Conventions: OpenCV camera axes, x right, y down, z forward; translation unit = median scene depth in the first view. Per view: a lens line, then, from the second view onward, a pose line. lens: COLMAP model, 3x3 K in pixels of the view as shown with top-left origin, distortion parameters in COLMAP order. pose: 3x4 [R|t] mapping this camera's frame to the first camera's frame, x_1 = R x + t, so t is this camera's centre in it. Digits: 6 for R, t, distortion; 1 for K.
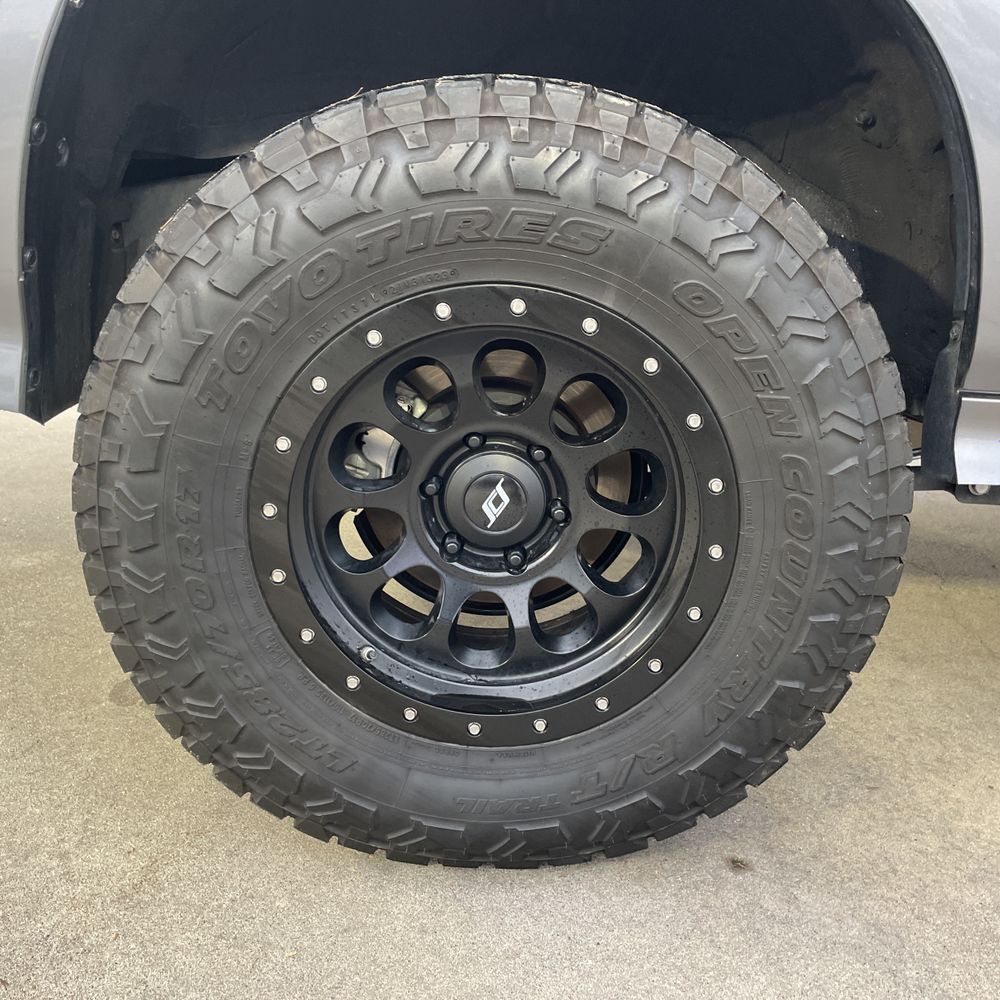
lens RADIAL K [[1044.8, 0, 501.1], [0, 1044.8, 499.2], [0, 0, 1]] dist [0.079257, -0.106305]
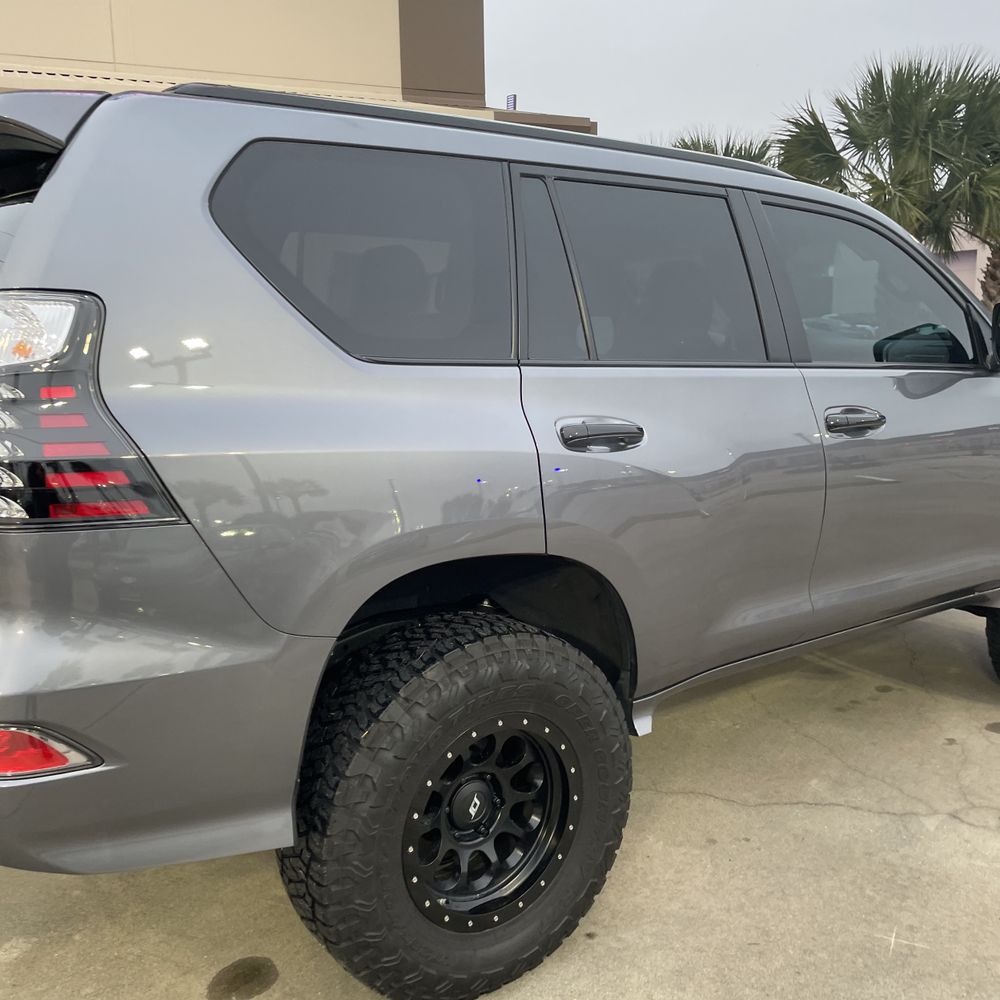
lens RADIAL K [[1044.8, 0, 501.1], [0, 1044.8, 499.2], [0, 0, 1]] dist [0.079257, -0.106305]
pose [[0.803675, -0.165217, 0.571673, -1.102559], [0.237610, 0.969873, -0.053739, -0.484394], [-0.545571, 0.179024, 0.818720, -0.894252]]
